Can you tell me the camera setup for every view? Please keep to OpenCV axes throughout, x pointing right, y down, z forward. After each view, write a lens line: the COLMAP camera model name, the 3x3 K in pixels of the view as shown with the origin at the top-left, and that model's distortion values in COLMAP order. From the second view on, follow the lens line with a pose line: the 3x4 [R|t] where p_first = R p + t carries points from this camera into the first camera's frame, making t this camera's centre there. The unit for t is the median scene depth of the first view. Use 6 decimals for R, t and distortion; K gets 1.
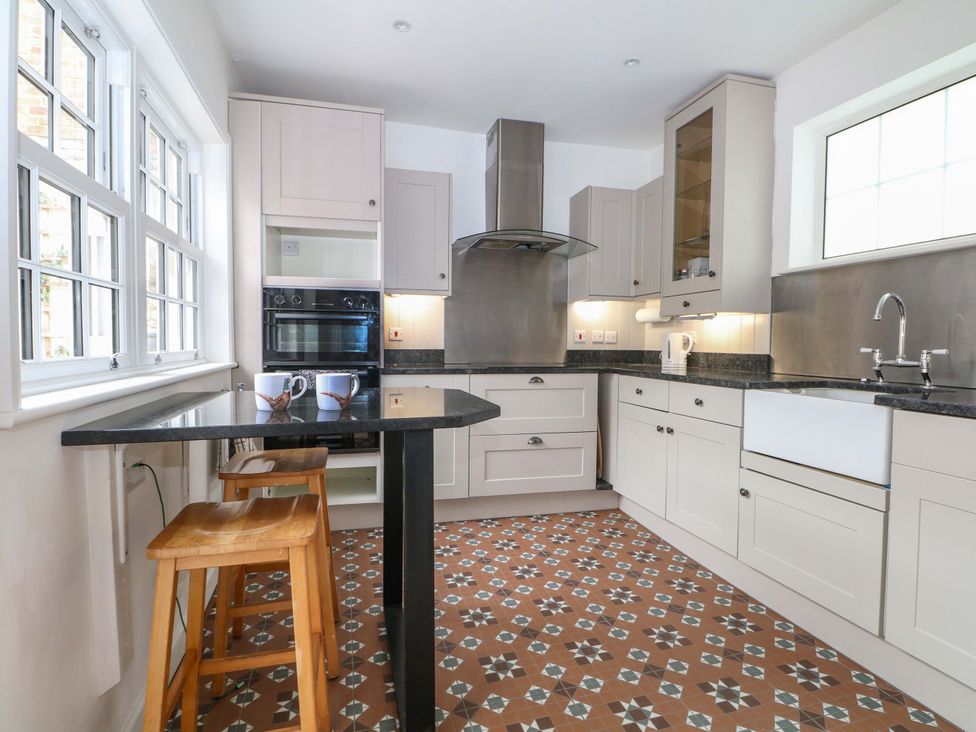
lens RADIAL K [[508.7, 0, 492.7], [0, 508.7, 361.3], [0, 0, 1]] dist [0.000755, -0.012284]
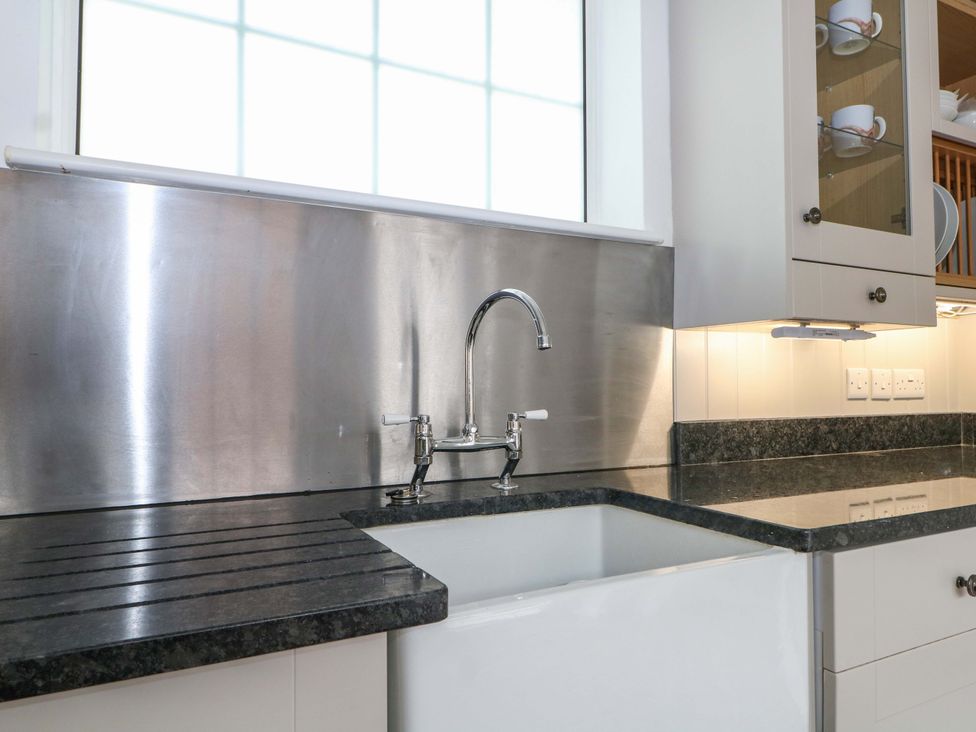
lens RADIAL K [[672.0, 0, 484.4], [0, 672.0, 367.5], [0, 0, 1]] dist [-0.009384, -0.003845]
pose [[-0.197756, 0.014969, 0.980137, 0.146271], [0.040132, 0.999169, -0.007162, -0.043624], [-0.979429, 0.037919, -0.198192, 0.801453]]
